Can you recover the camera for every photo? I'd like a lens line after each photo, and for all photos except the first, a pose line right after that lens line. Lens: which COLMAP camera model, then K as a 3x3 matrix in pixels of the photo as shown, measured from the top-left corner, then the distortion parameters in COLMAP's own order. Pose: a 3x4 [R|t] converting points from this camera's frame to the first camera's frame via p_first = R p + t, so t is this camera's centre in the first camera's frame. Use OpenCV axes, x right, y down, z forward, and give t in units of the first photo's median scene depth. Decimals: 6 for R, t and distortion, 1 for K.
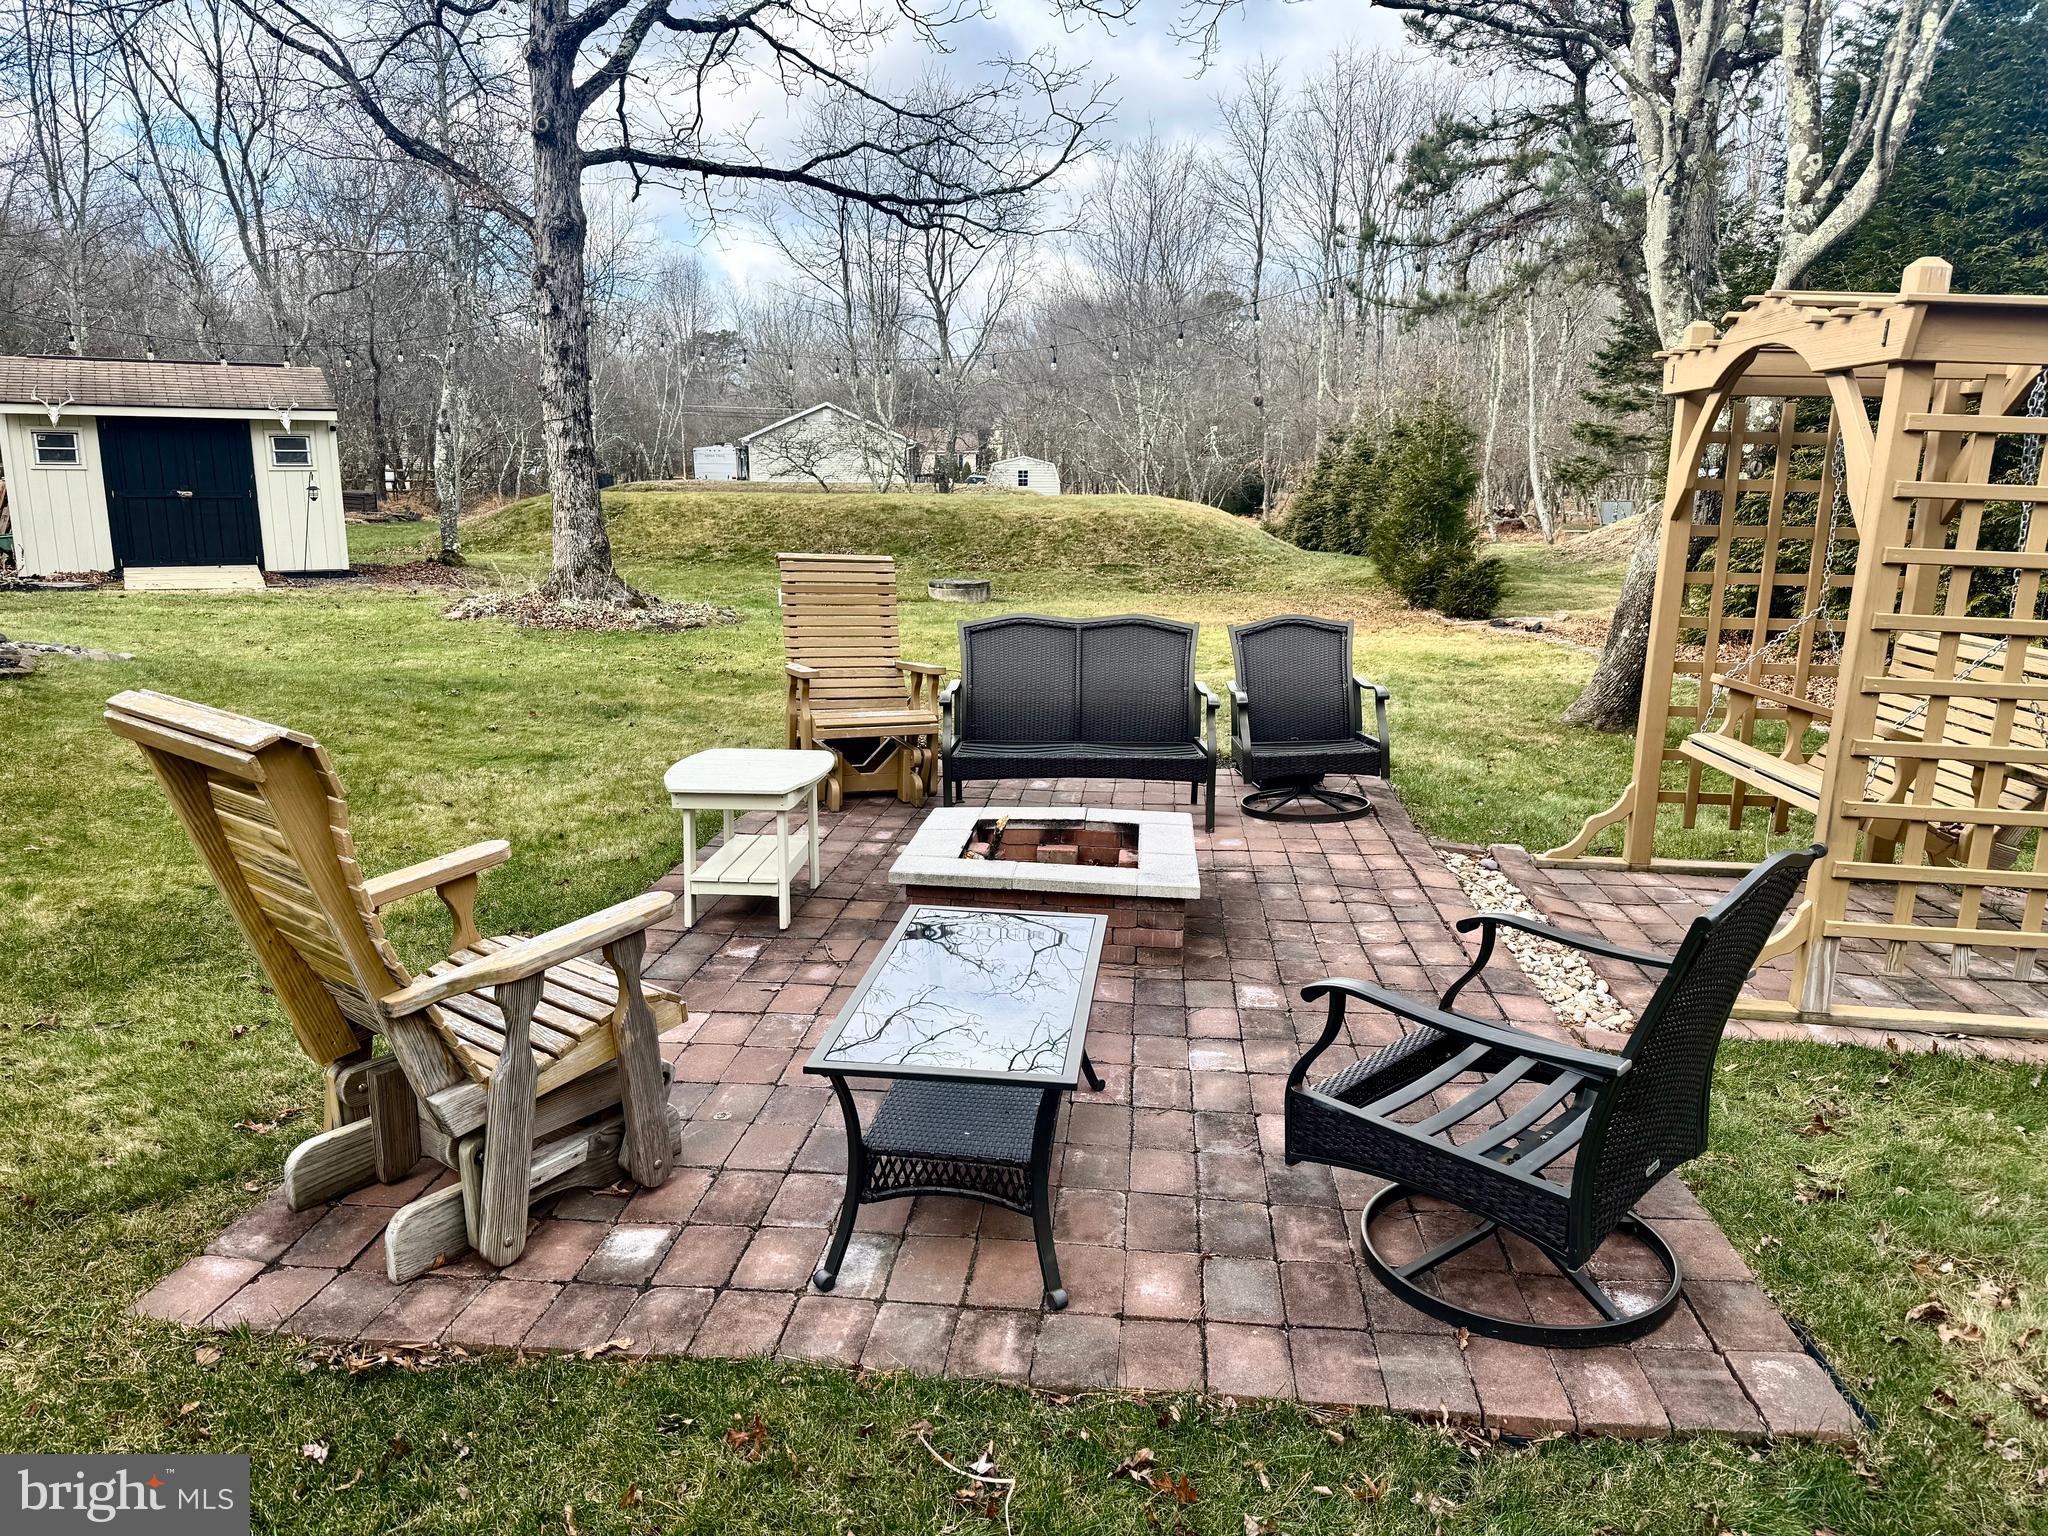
lens RADIAL K [[1440.4, 0, 1020.9], [0, 1440.4, 770.0], [0, 0, 1]] dist [0.001674, 0.003428]
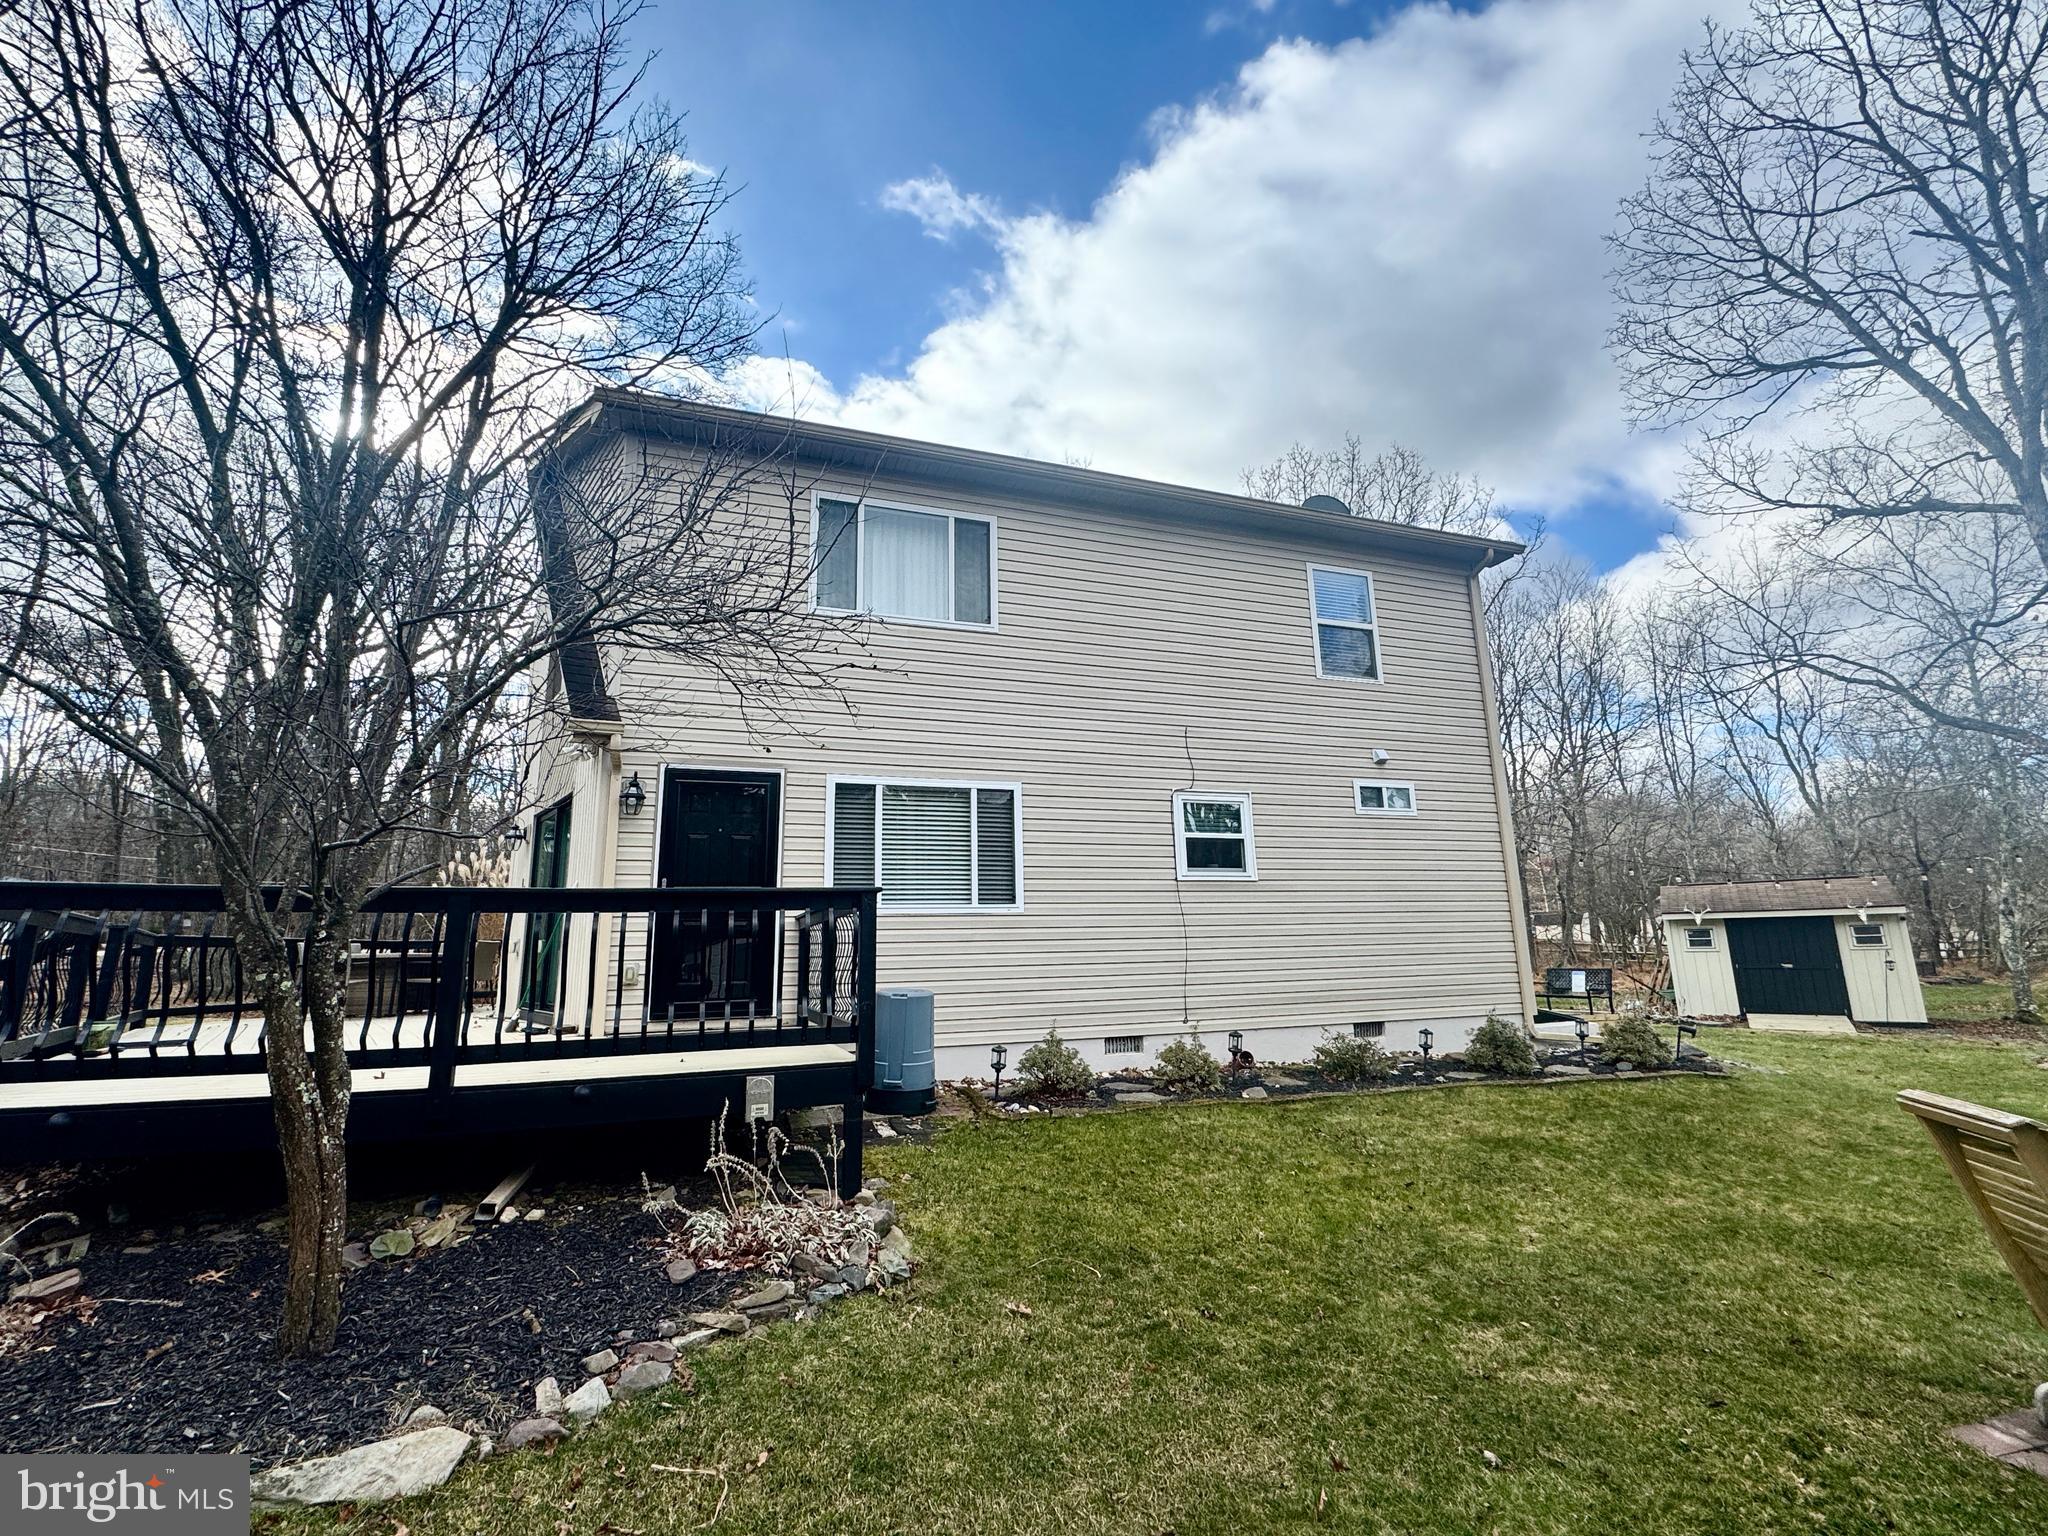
lens RADIAL K [[911.2, 0, 1024.0], [0, 911.2, 768.0], [0, 0, 1]] dist [-0.001272, 0.000270]
pose [[0.380634, -0.194877, -0.903959, 0.024692], [-0.169141, 0.946379, -0.275243, 0.011852], [0.909126, 0.257663, 0.327262, -0.102170]]
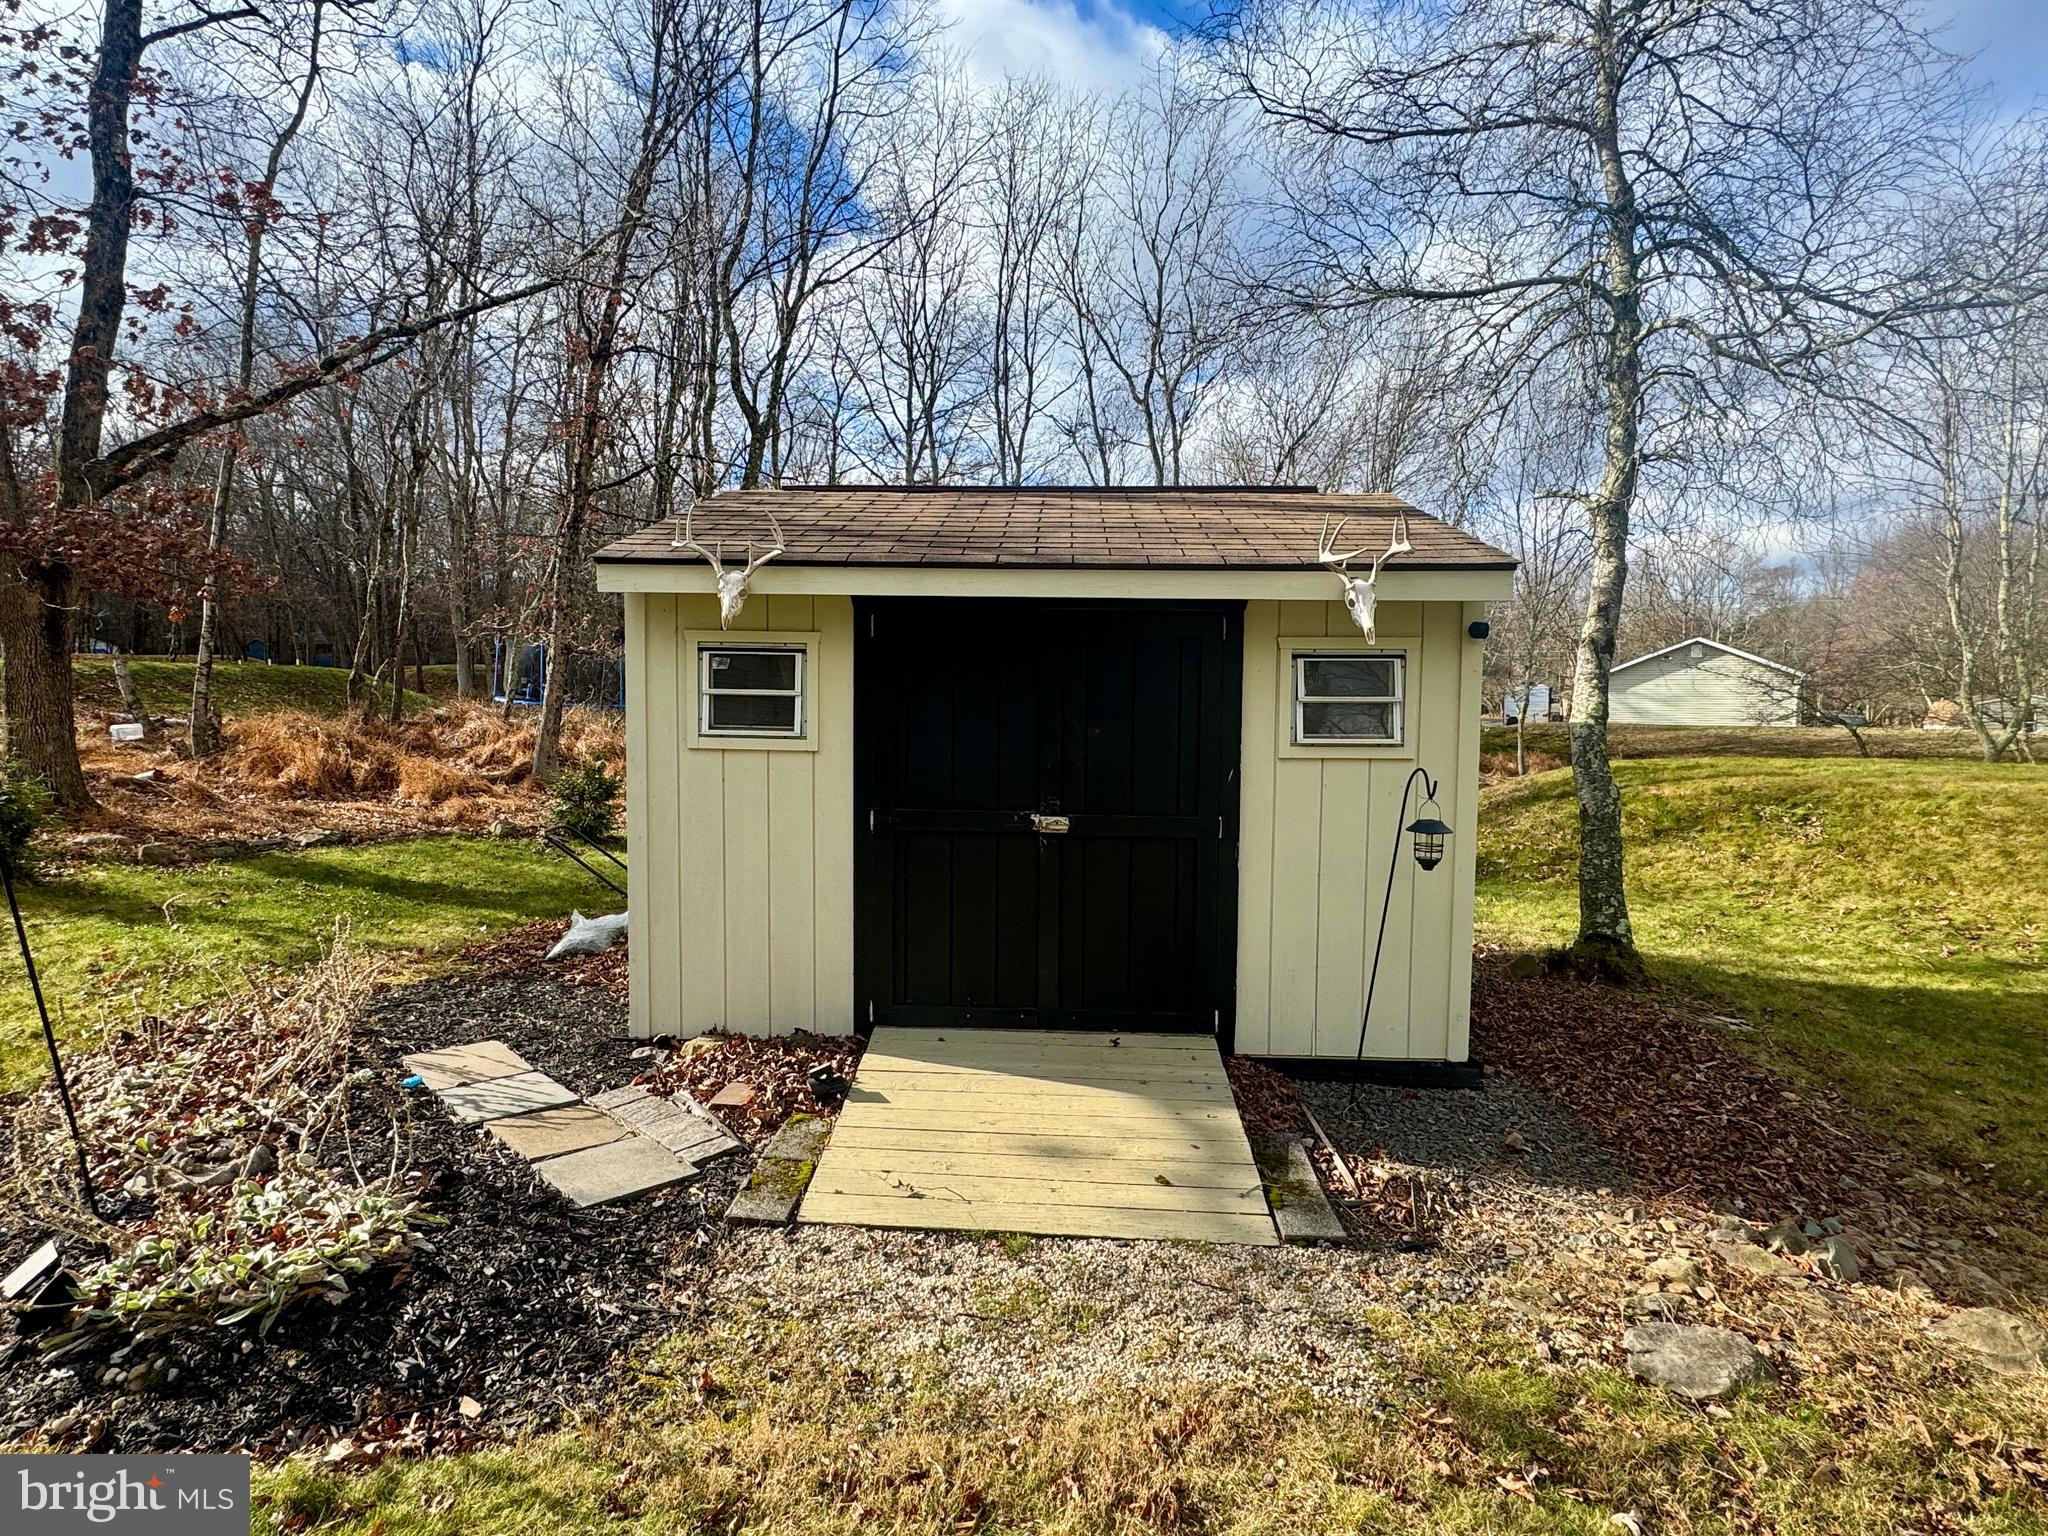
lens RADIAL K [[1052.0, 0, 1024.0], [0, 1052.0, 768.0], [0, 0, 1]] dist [0.001000, 0.000006]
pose [[0.838145, 0.042839, -0.543762, -0.437925], [-0.119884, 0.987002, -0.107028, -0.172264], [0.532109, 0.154894, 0.832387, 0.766456]]
